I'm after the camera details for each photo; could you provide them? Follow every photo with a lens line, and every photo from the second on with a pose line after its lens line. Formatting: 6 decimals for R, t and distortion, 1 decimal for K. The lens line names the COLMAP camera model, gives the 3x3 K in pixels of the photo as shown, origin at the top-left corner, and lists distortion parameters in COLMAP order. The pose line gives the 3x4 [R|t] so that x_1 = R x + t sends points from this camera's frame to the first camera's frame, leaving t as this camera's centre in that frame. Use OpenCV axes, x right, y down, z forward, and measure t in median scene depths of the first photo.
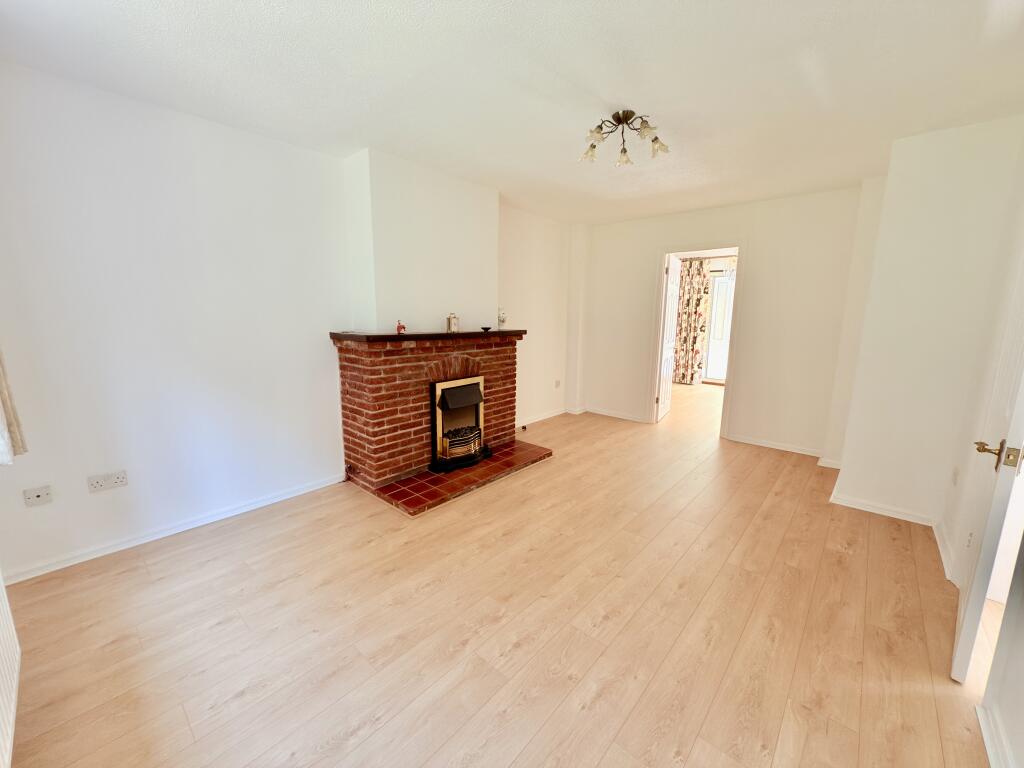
lens RADIAL K [[412.3, 0, 513.0], [0, 412.3, 385.3], [0, 0, 1]] dist [0.004251, 0.000149]
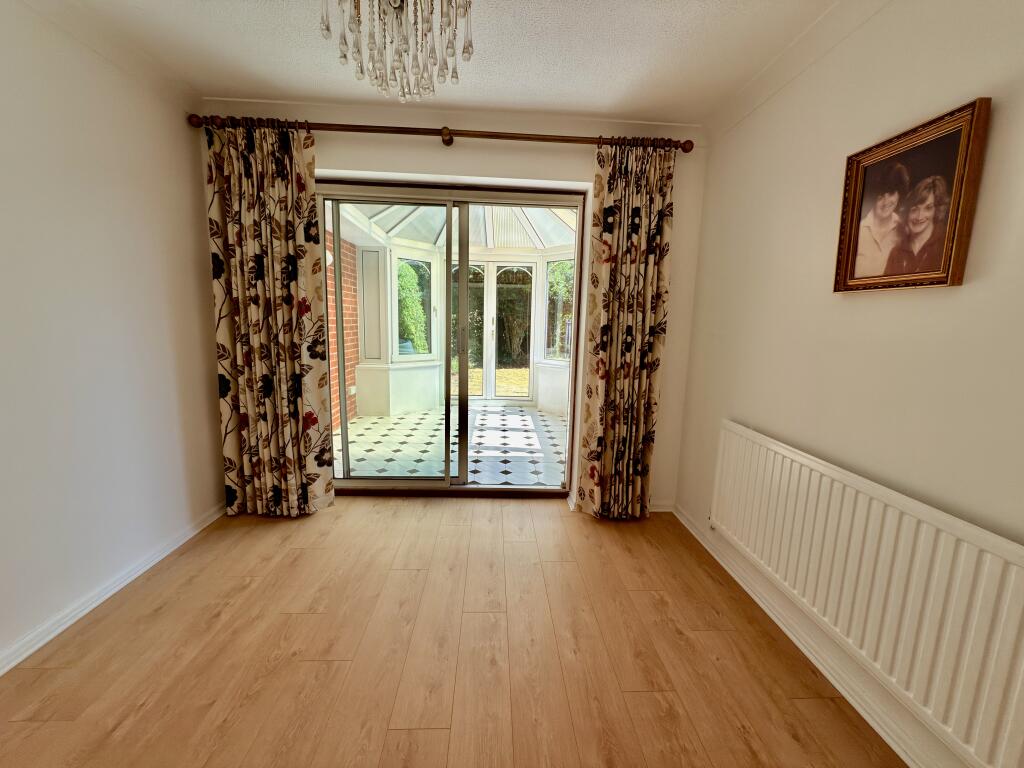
lens RADIAL K [[412.3, 0, 511.6], [0, 412.3, 382.5], [0, 0, 1]] dist [0.004251, 0.000149]
pose [[0.718776, -0.090865, 0.689278, 0.338092], [0.101156, 0.994541, 0.025622, -0.102679], [-0.687843, 0.051308, 0.724044, 0.648233]]
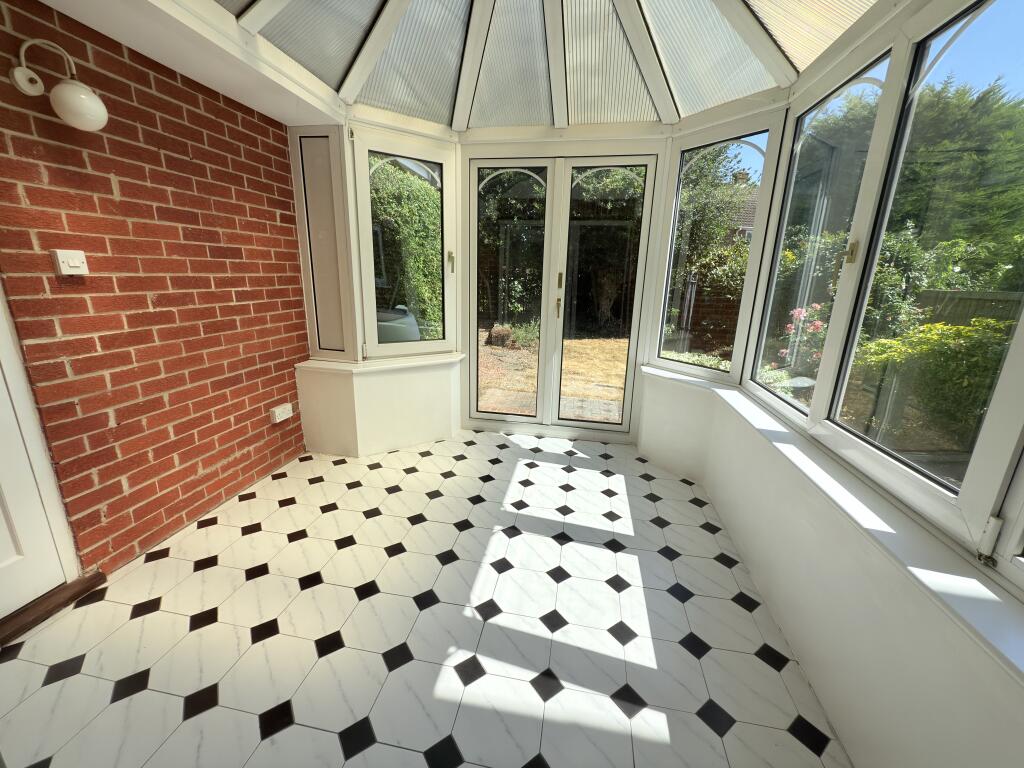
lens RADIAL K [[412.3, 0, 511.0], [0, 412.3, 380.9], [0, 0, 1]] dist [0.004251, 0.000149]
pose [[0.848441, -0.114875, 0.516674, 0.466185], [0.068342, 0.991769, 0.108279, -0.126594], [-0.524859, -0.056558, 0.849308, 0.774900]]
